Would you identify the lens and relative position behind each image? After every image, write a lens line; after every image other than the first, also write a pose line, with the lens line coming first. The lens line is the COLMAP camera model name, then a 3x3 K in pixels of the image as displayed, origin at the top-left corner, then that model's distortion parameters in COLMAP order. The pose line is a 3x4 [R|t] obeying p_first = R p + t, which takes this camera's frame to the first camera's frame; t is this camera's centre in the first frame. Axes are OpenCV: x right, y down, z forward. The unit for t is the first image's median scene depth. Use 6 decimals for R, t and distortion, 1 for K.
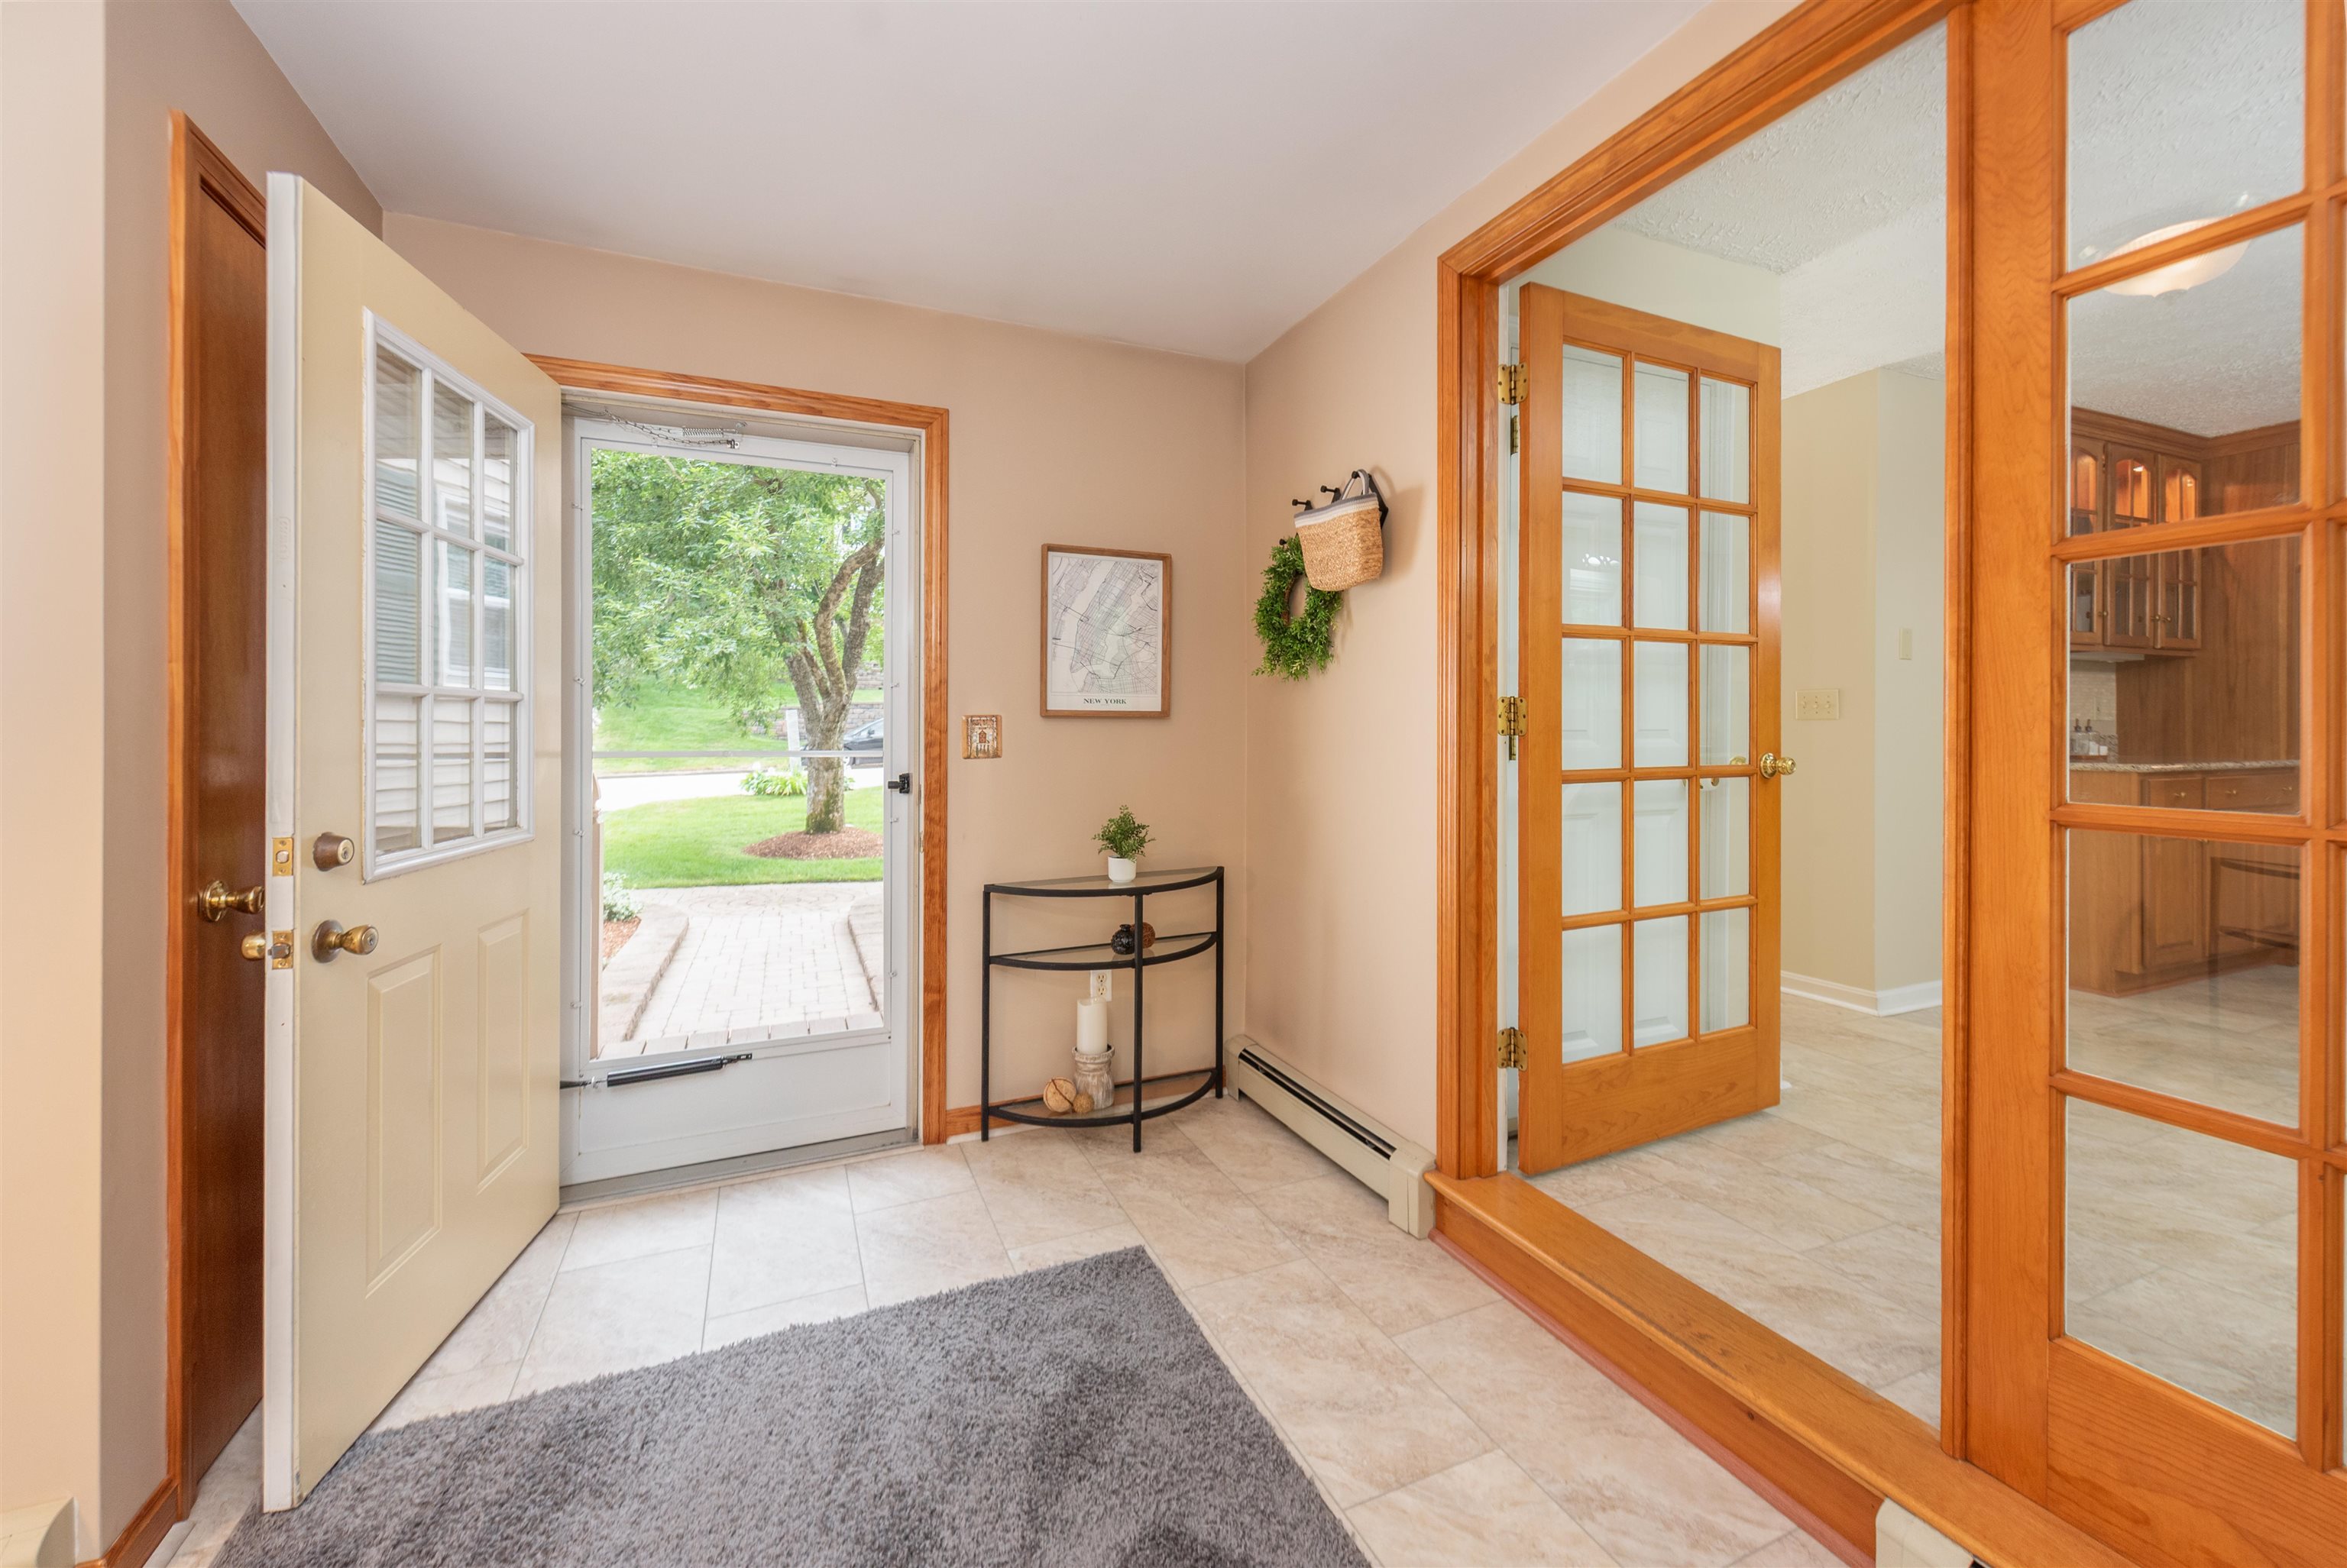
lens RADIAL K [[955.1, 0, 1180.4], [0, 955.1, 712.6], [0, 0, 1]] dist [0.001137, 0.000097]
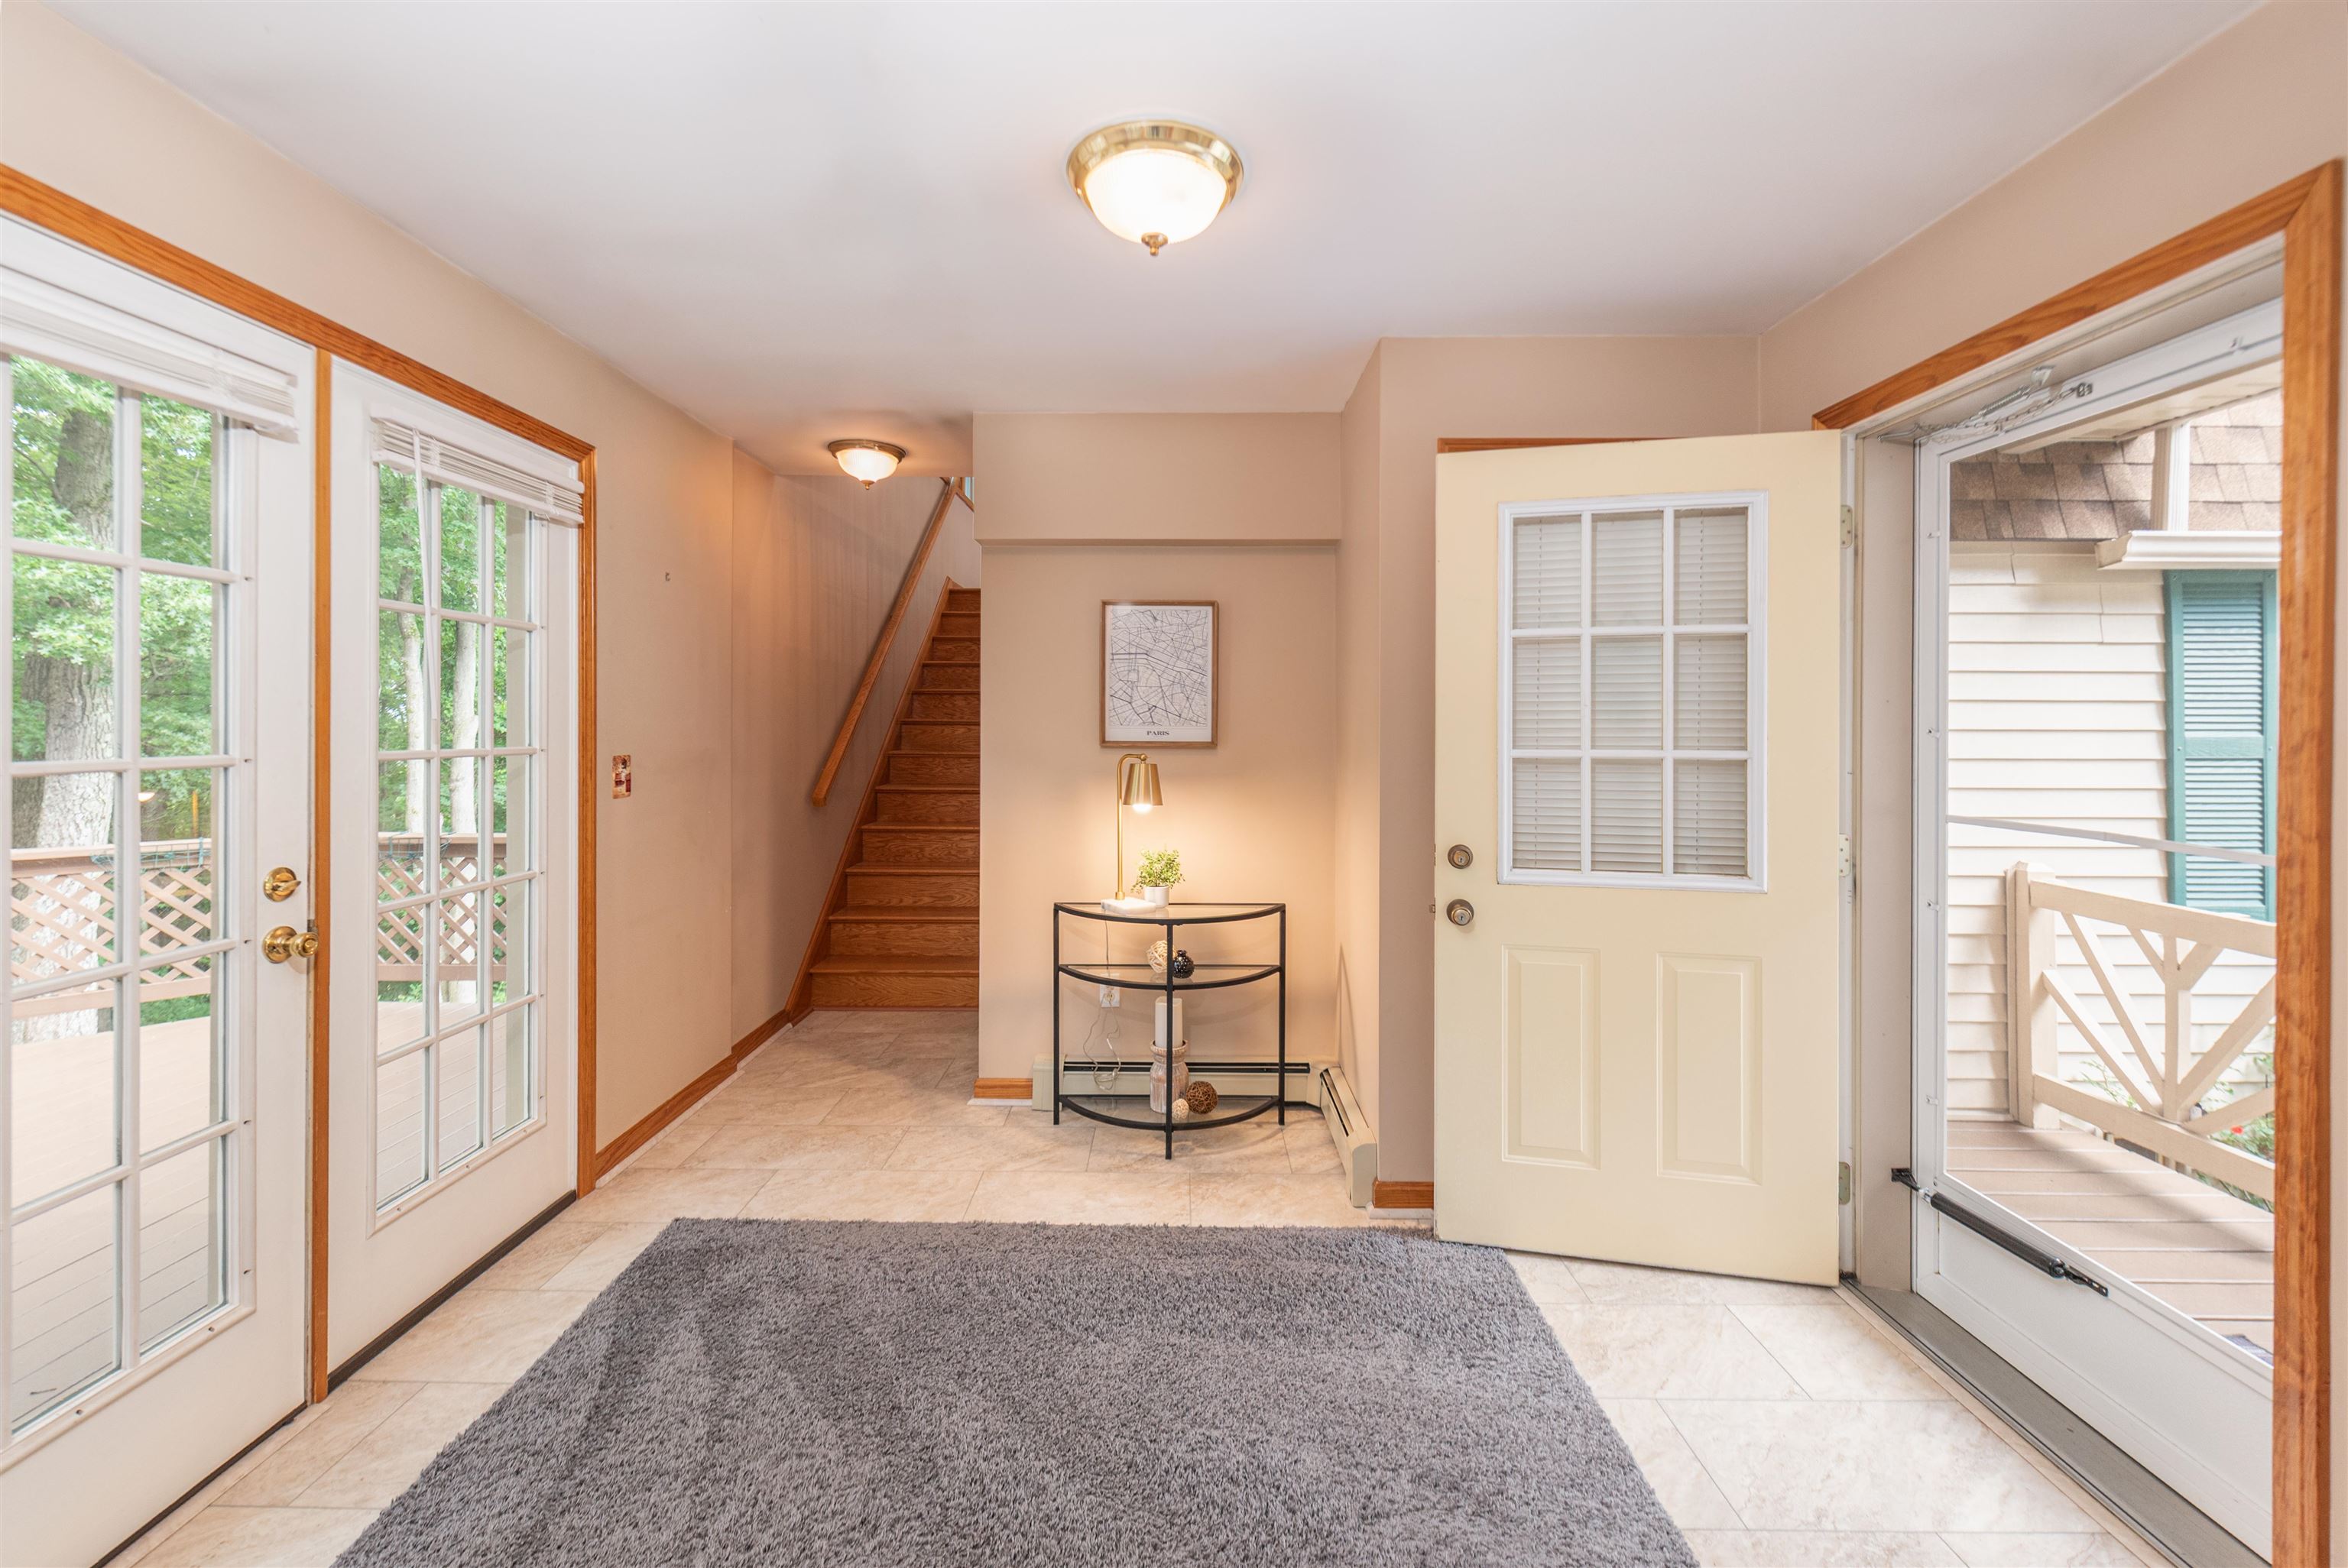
lens RADIAL K [[955.5, 0, 1180.9], [0, 955.5, 712.6], [0, 0, 1]] dist [0.001137, 0.000097]
pose [[-0.396376, -0.001352, -0.918087, 0.611283], [0.011627, 0.999911, -0.006492, -0.073067], [0.918015, -0.013248, -0.396325, 0.965850]]
